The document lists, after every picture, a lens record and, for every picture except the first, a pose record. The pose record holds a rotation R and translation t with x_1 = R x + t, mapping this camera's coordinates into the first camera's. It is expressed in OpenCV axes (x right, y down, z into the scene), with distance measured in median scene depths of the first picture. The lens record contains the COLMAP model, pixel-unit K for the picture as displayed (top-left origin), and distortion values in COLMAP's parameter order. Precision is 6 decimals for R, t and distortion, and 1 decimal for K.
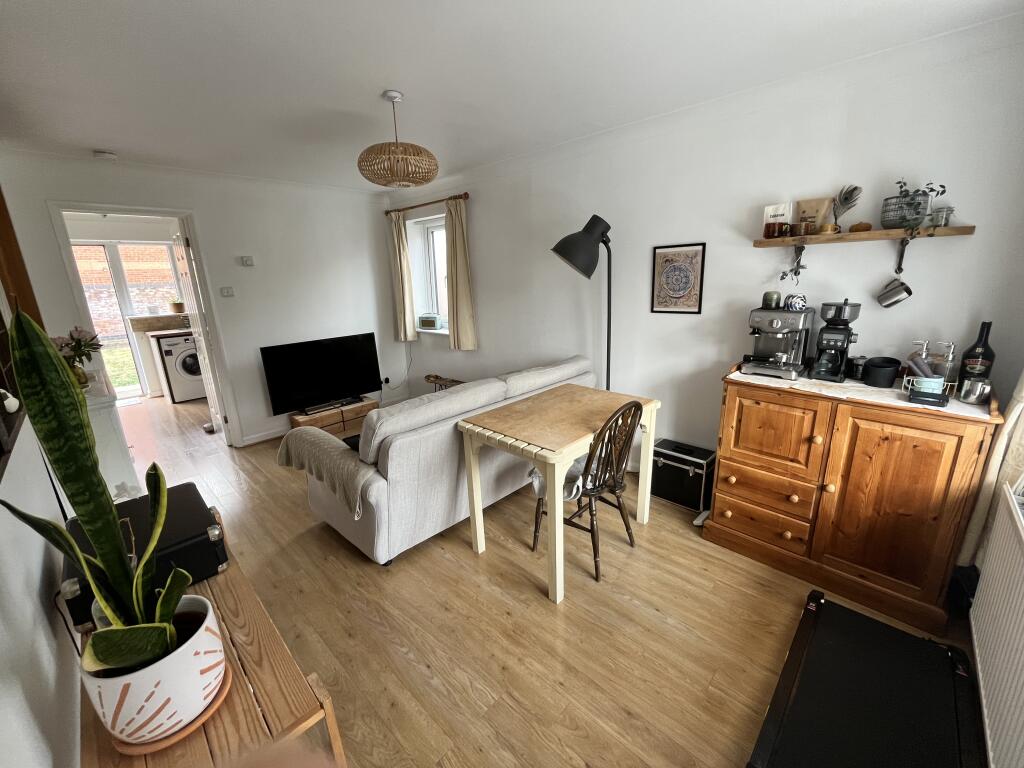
lens RADIAL K [[415.1, 0, 510.3], [0, 415.1, 380.0], [0, 0, 1]] dist [-0.004658, -0.000386]
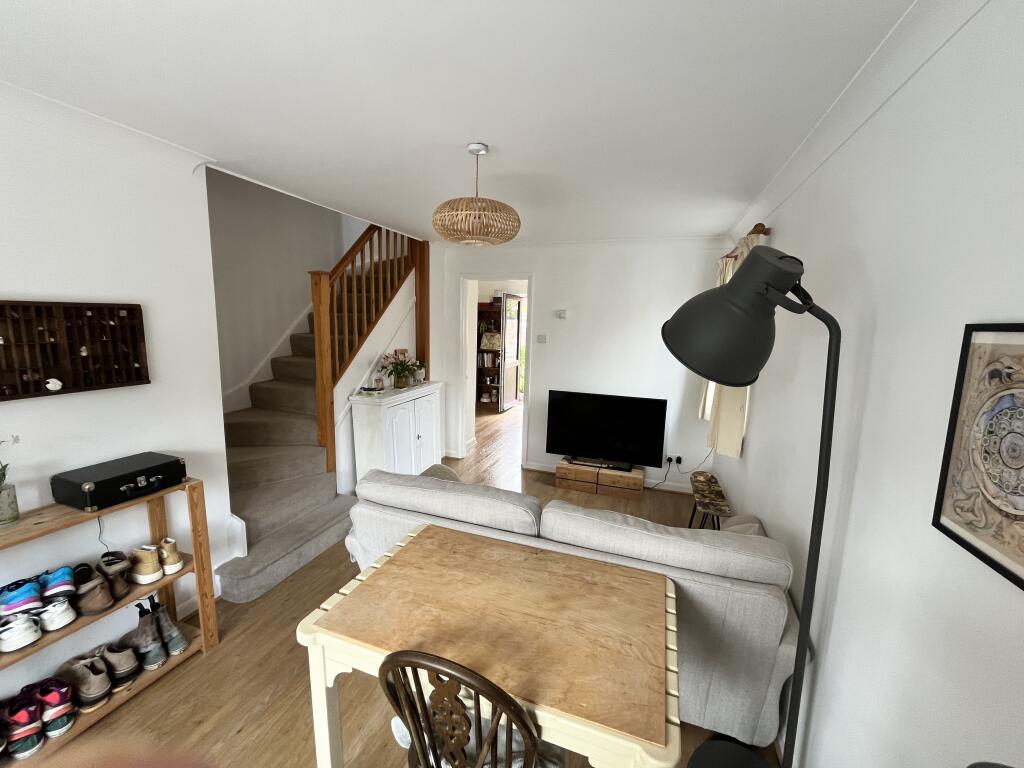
lens RADIAL K [[415.1, 0, 511.1], [0, 415.1, 380.3], [0, 0, 1]] dist [-0.004658, -0.000386]
pose [[0.411078, 0.176991, -0.894253, 0.320412], [-0.267320, 0.961250, 0.067367, -0.139211], [0.871524, 0.211358, 0.442462, 0.381003]]
